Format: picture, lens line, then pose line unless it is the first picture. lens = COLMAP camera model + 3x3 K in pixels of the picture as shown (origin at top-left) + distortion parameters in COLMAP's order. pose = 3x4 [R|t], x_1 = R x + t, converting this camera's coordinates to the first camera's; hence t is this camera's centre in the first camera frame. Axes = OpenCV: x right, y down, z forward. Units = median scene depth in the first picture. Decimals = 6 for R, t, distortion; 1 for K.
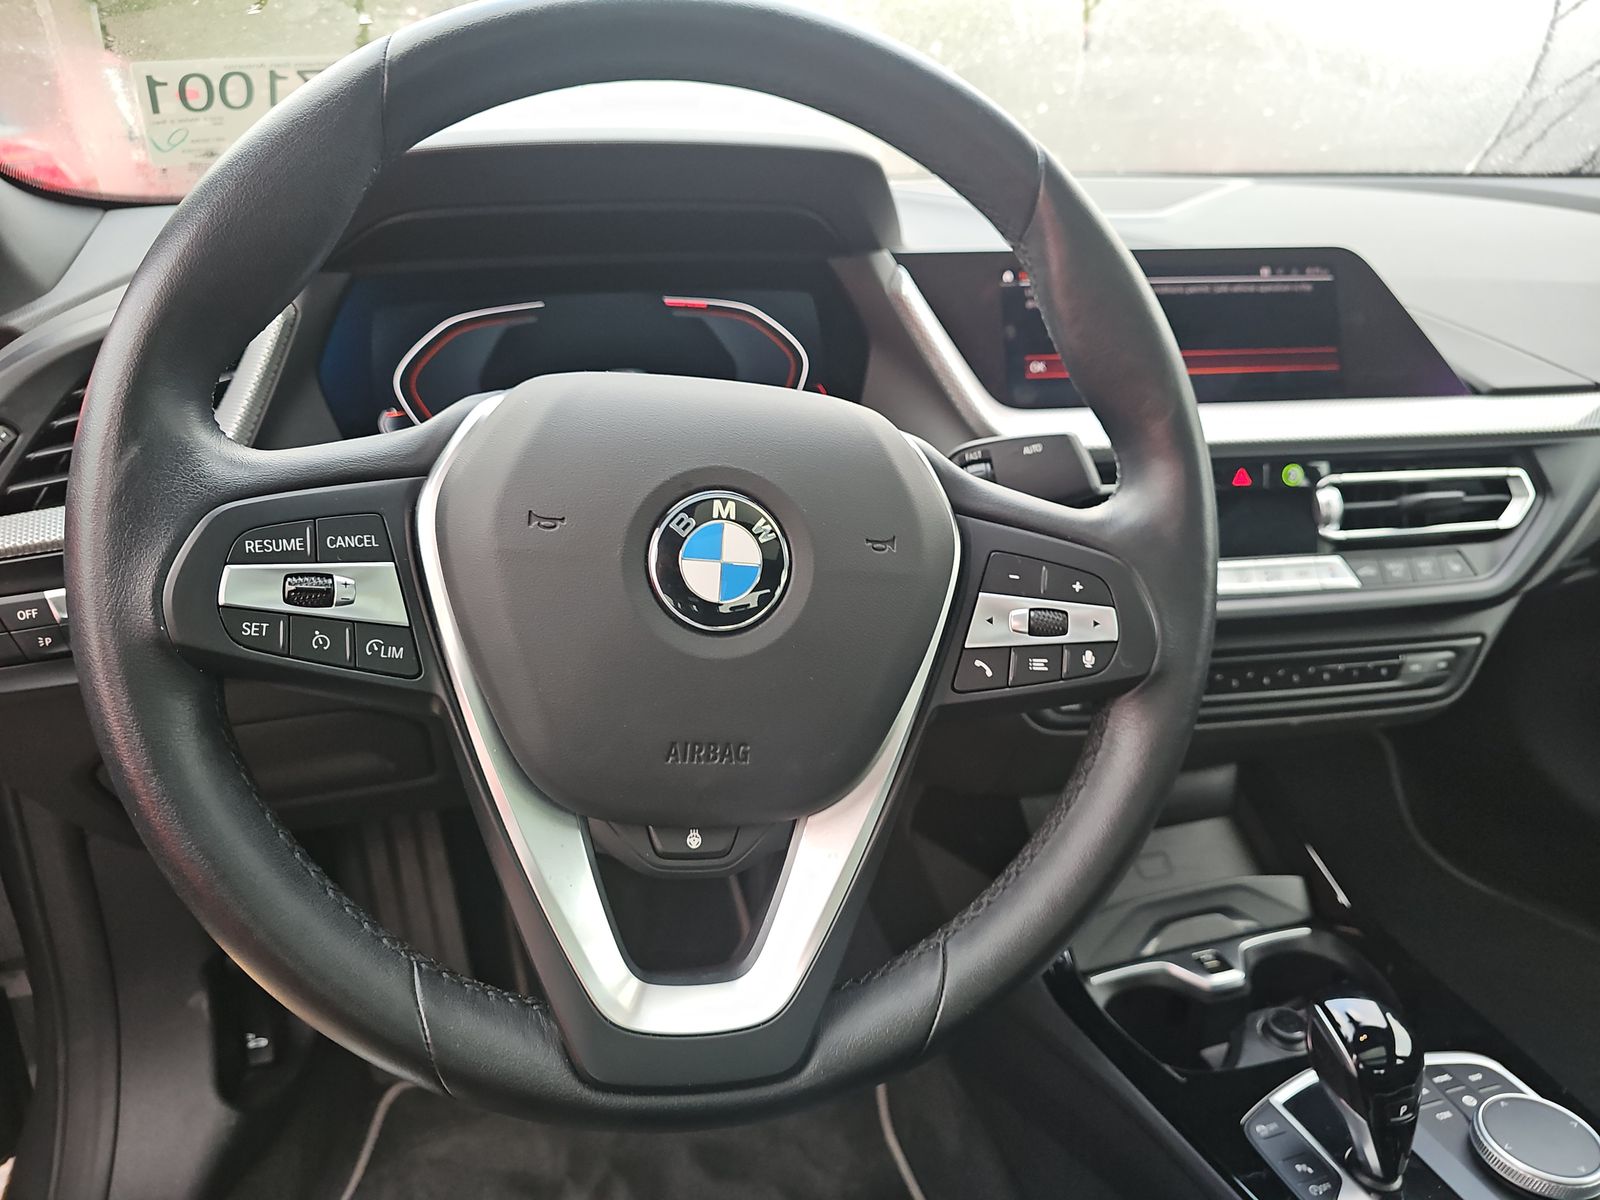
lens RADIAL K [[1079.5, 0, 803.2], [0, 1079.5, 597.3], [0, 0, 1]] dist [0.009742, -0.006421]
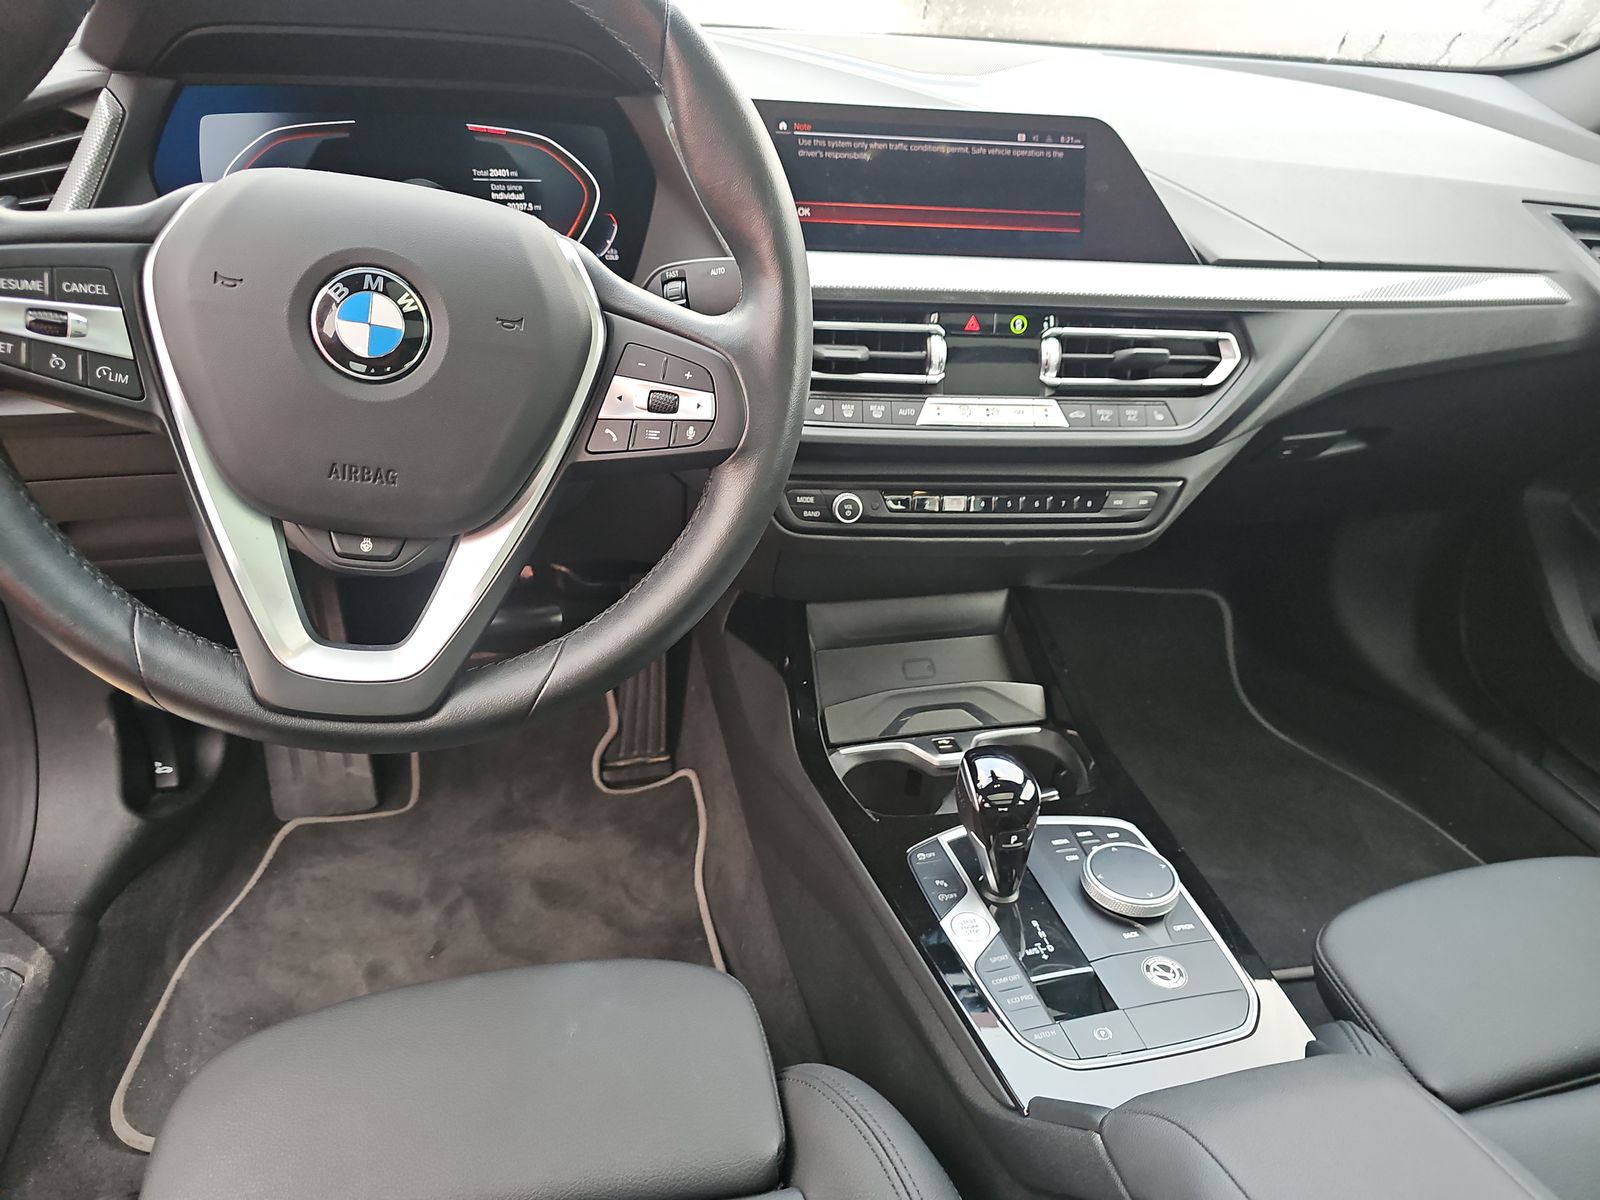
lens RADIAL K [[1055.1, 0, 799.5], [0, 1055.1, 605.5], [0, 0, 1]] dist [0.048324, -0.054219]
pose [[0.997557, 0.069530, -0.006721, 0.285178], [-0.068098, 0.989403, 0.128239, 0.061903], [0.015567, -0.127468, 0.991721, -0.182994]]
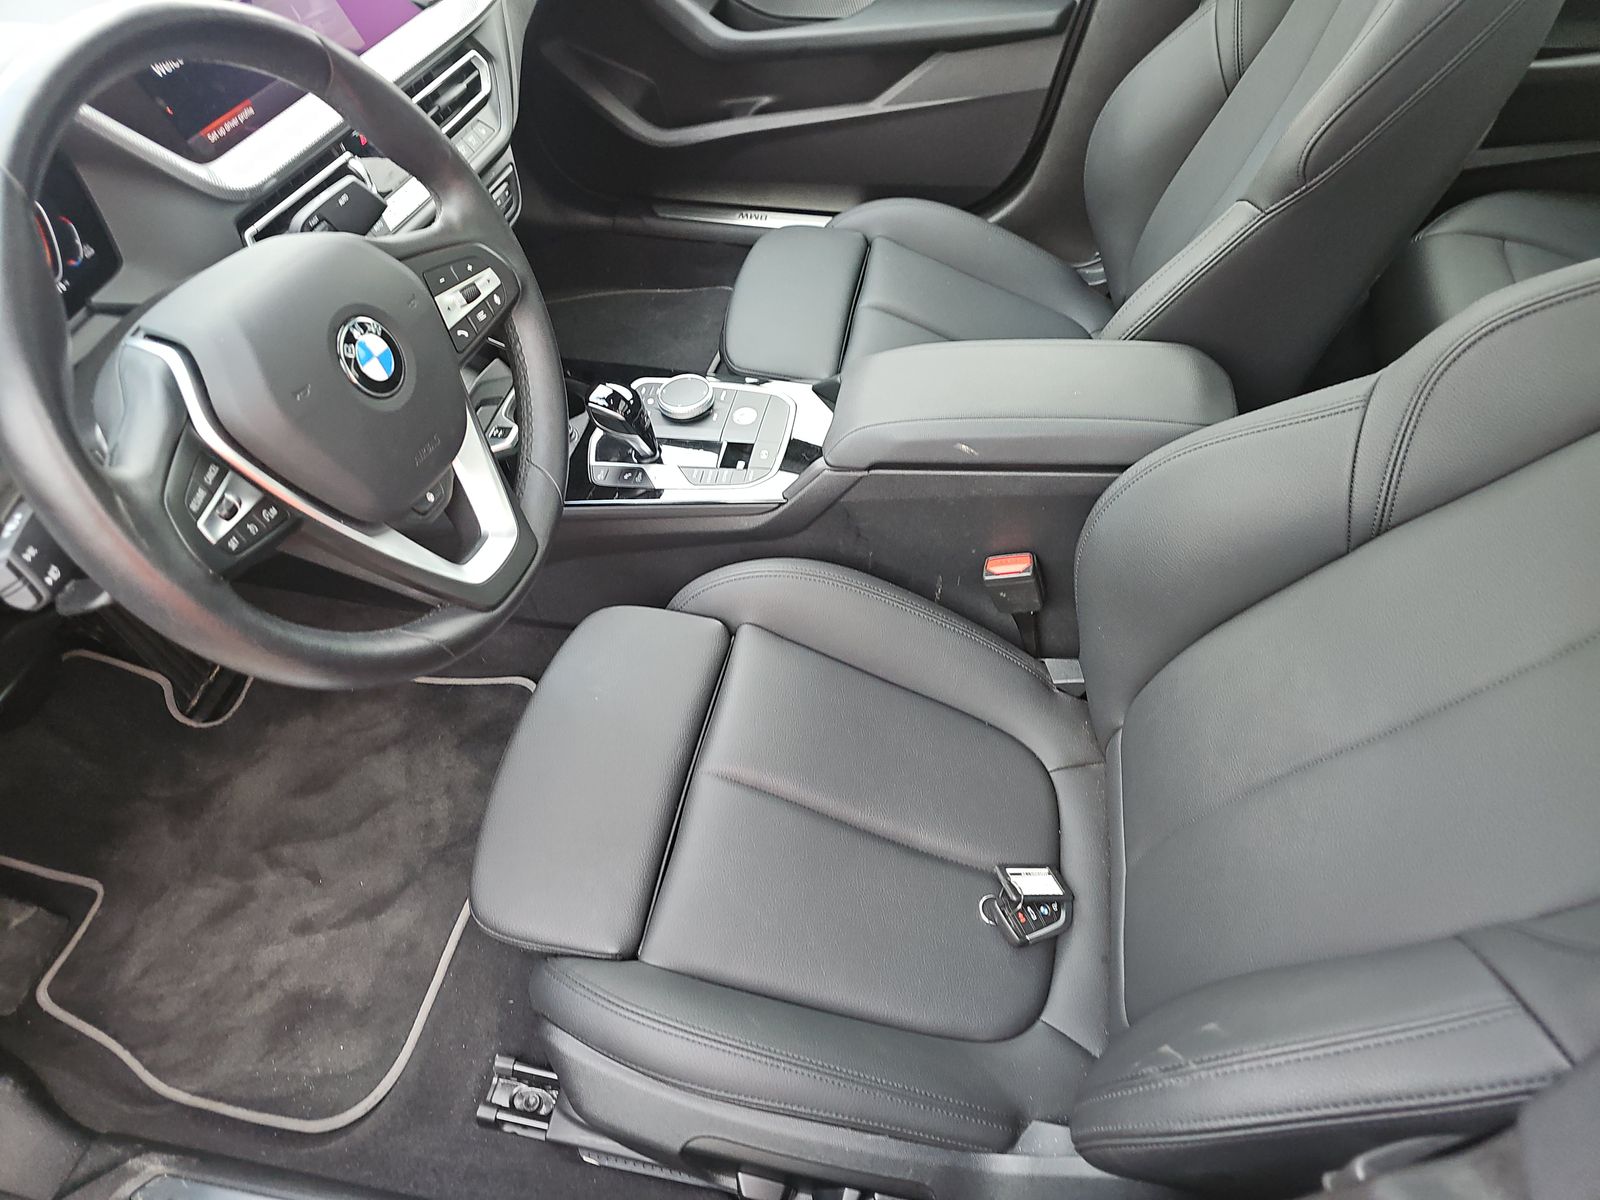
lens RADIAL K [[1055.1, 0, 799.5], [0, 1055.1, 605.5], [0, 0, 1]] dist [0.048324, -0.054219]
pose [[0.454599, -0.688522, 0.565046, -0.639758], [0.364055, 0.722610, 0.587622, -0.317821], [-0.812898, -0.061424, 0.579158, -0.386576]]
